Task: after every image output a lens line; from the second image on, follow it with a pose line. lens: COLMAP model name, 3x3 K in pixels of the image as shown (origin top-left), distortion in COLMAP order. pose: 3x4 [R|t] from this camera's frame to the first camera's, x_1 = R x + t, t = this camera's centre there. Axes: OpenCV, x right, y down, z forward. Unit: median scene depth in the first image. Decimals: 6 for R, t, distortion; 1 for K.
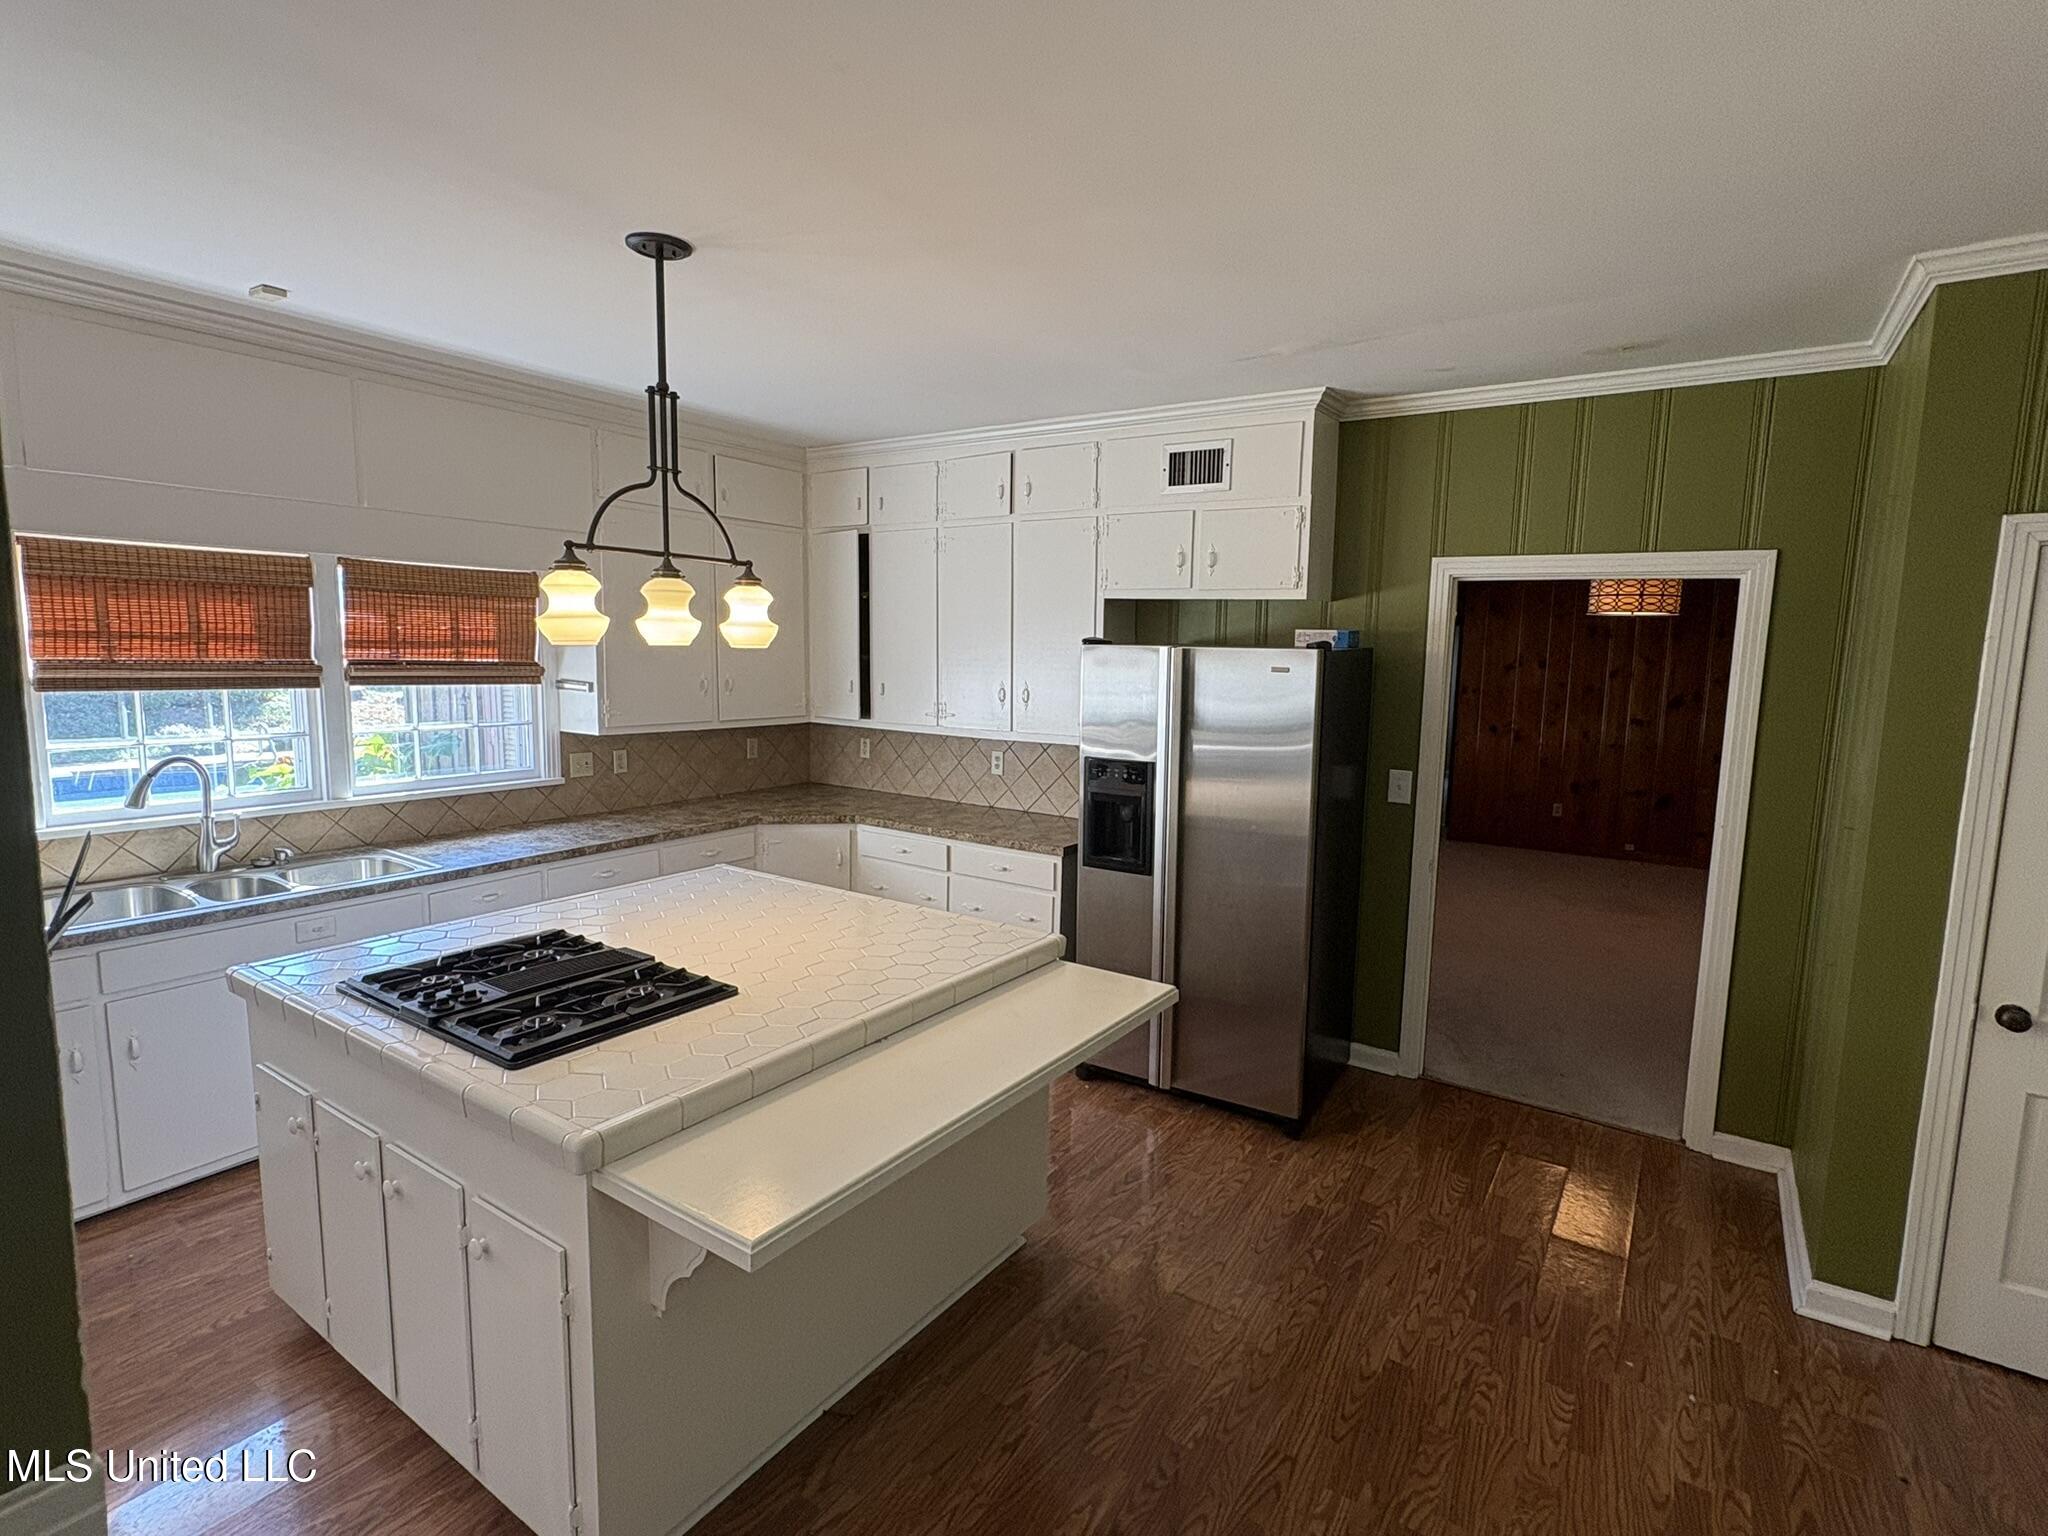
lens RADIAL K [[996.0, 0, 1017.8], [0, 996.0, 768.6], [0, 0, 1]] dist [0.002321, -0.000234]
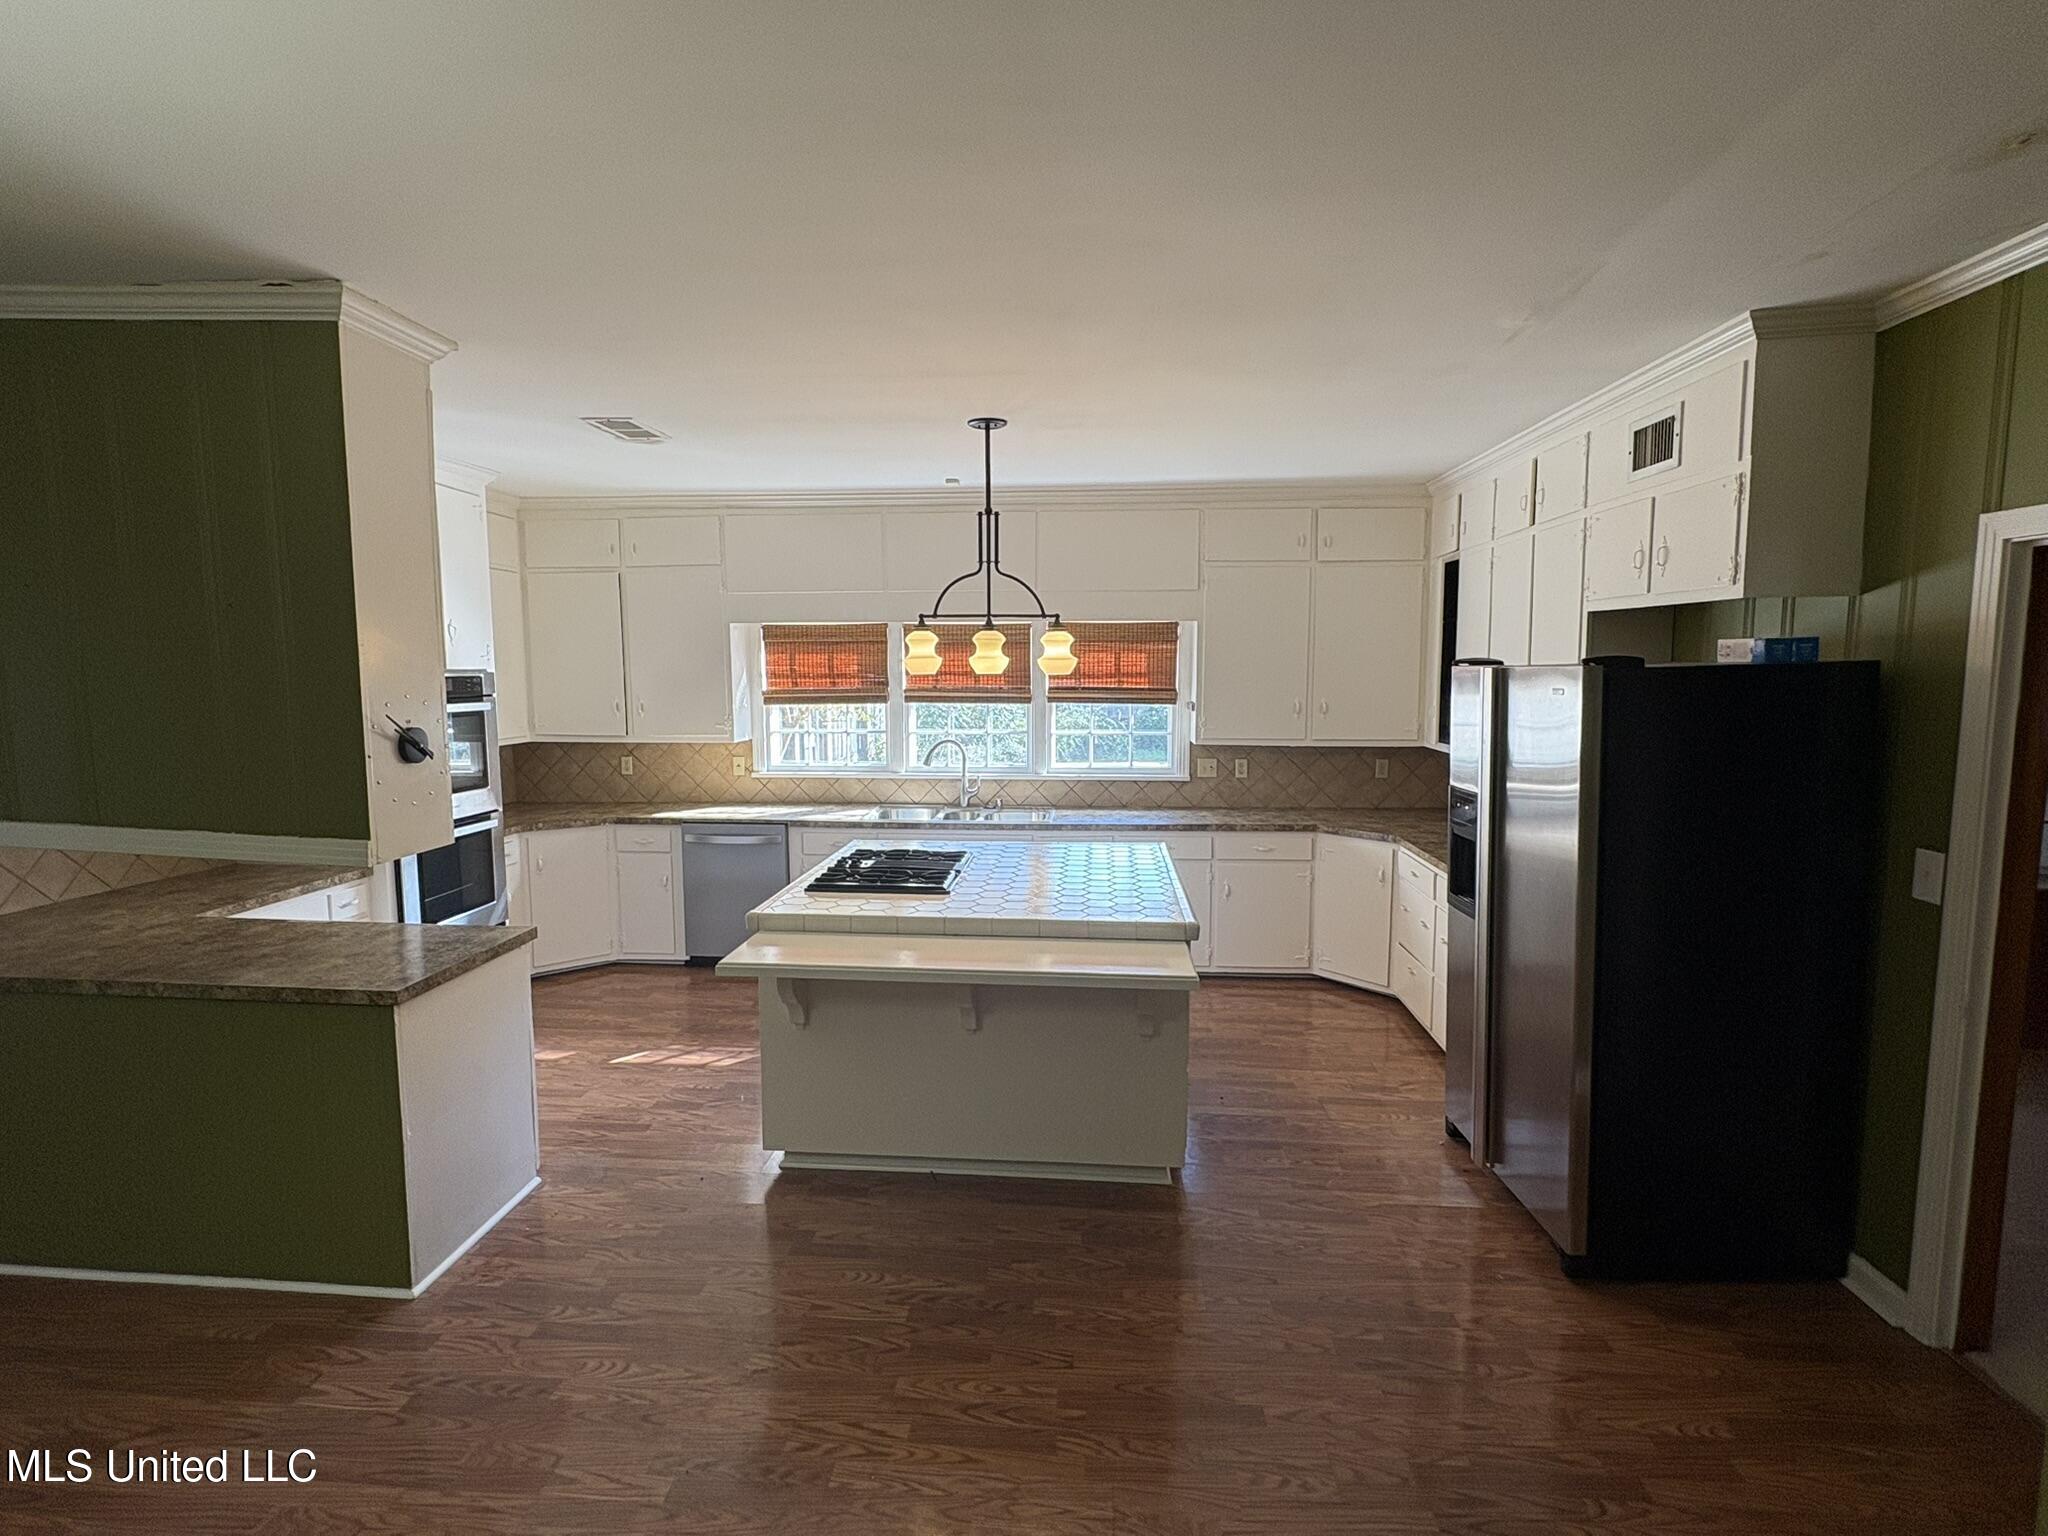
lens RADIAL K [[996.0, 0, 1018.6], [0, 996.0, 773.0], [0, 0, 1]] dist [0.002321, -0.000234]
pose [[0.497290, 0.070441, -0.864720, 0.742881], [-0.095342, 0.995099, 0.026232, -0.010896], [0.862330, 0.069399, 0.501568, 0.197139]]
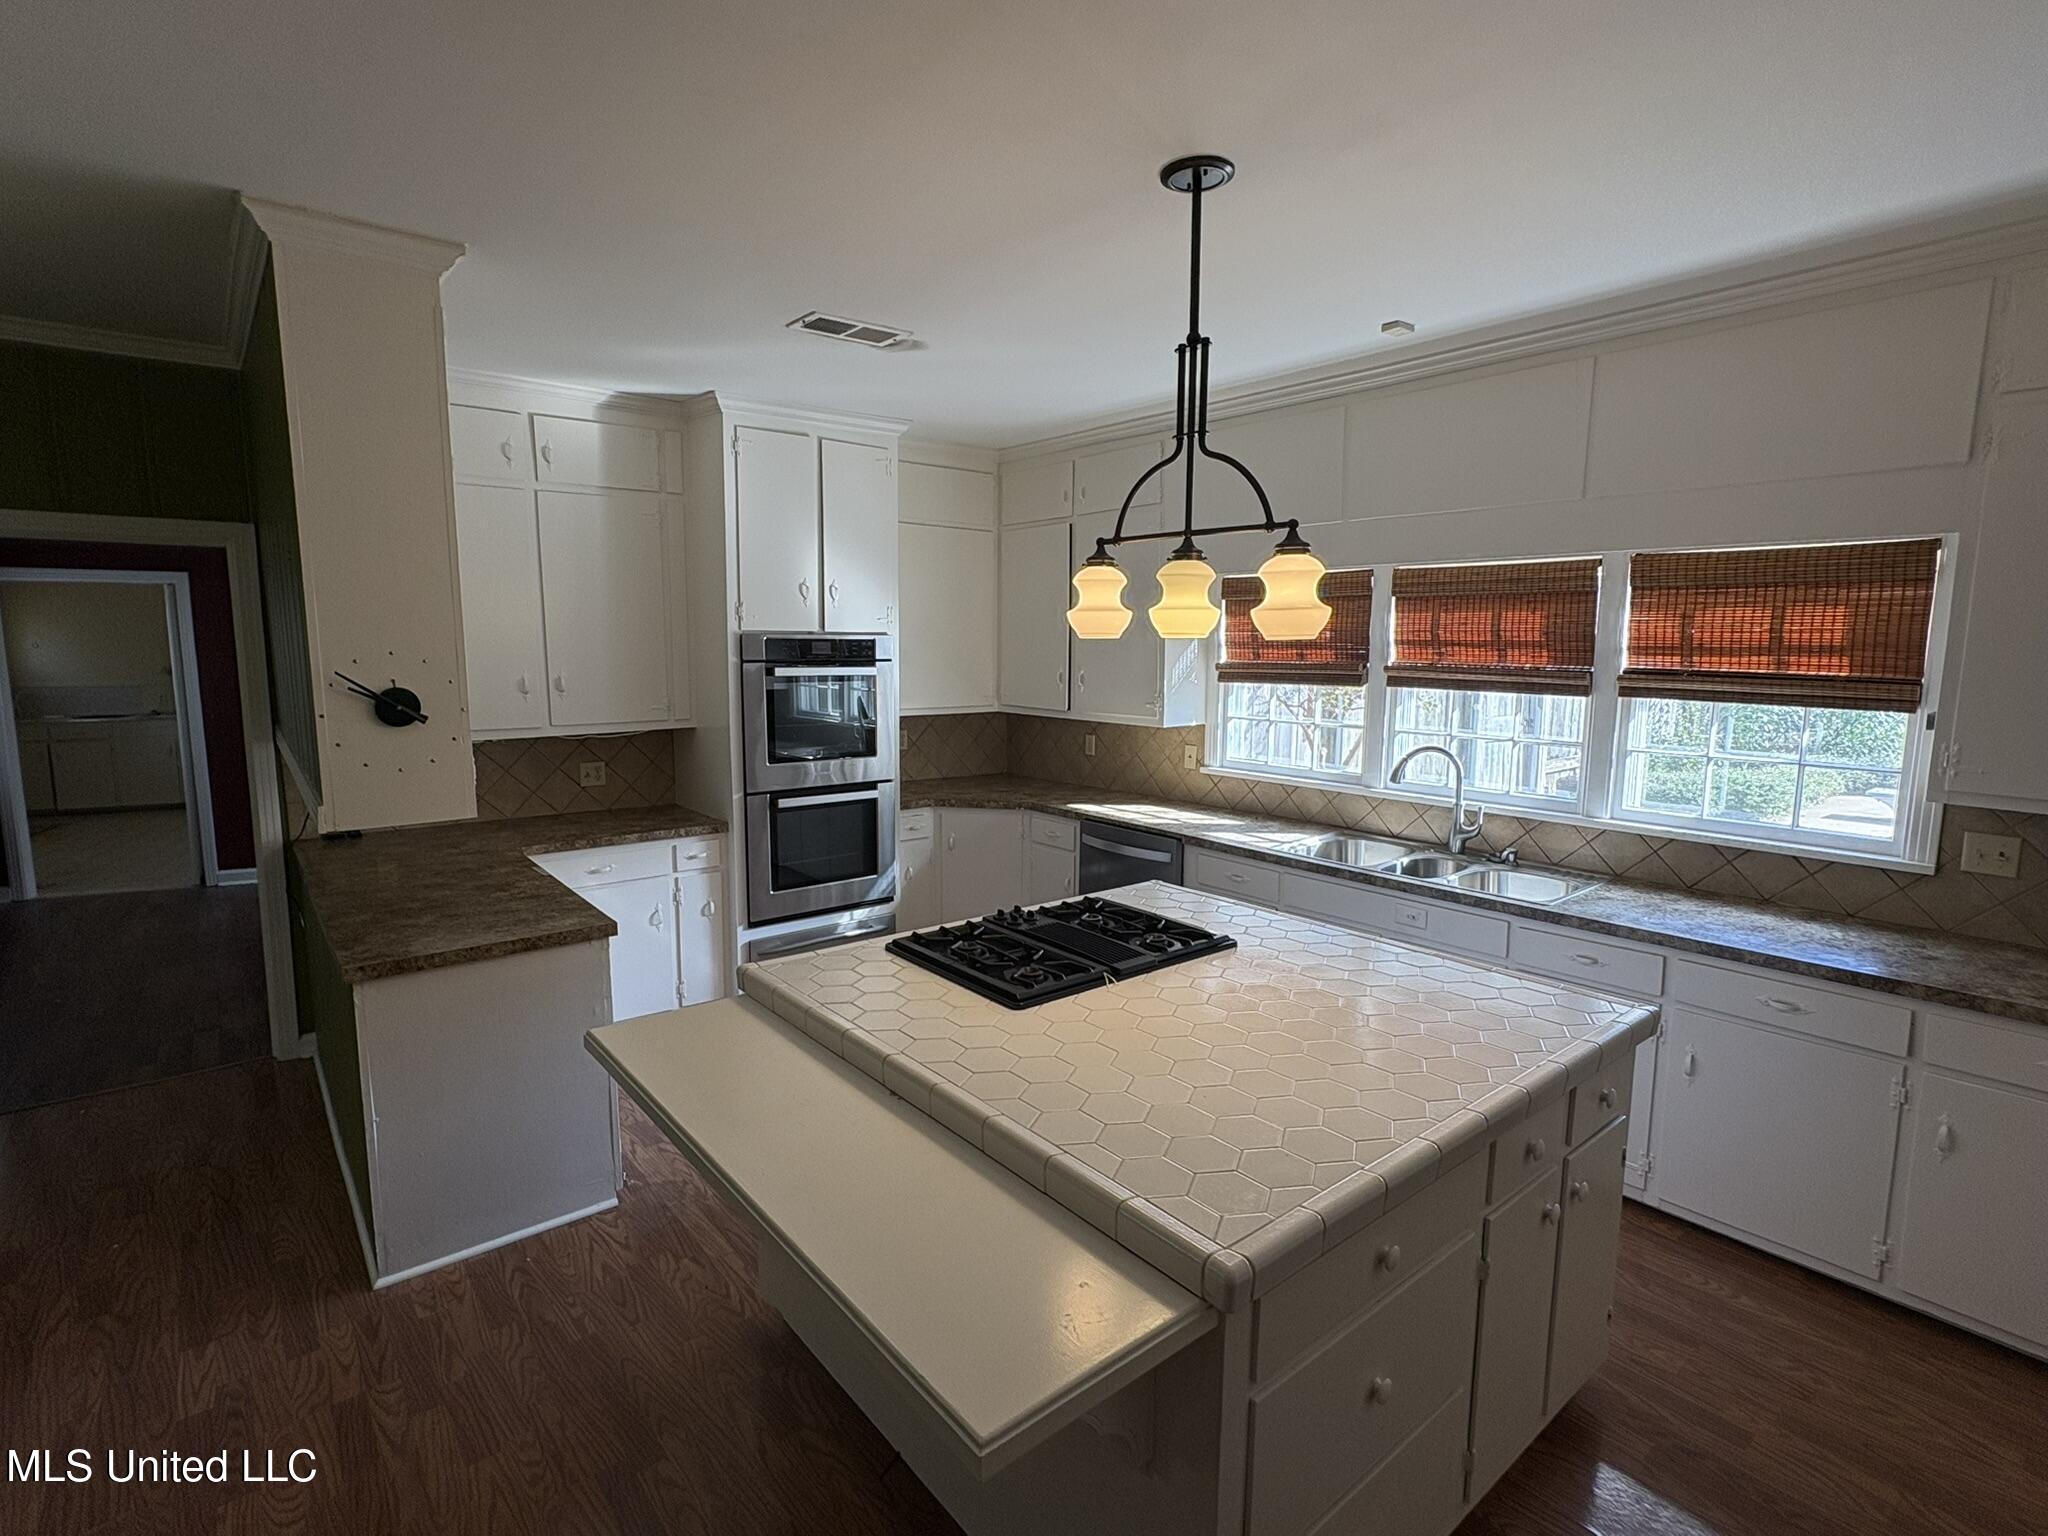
lens RADIAL K [[996.0, 0, 1019.0], [0, 996.0, 772.2], [0, 0, 1]] dist [0.002321, -0.000234]
pose [[-0.282298, 0.105187, -0.953543, 0.385800], [-0.131026, 0.980428, 0.146943, -0.085157], [0.950337, 0.166420, -0.262991, 0.804955]]
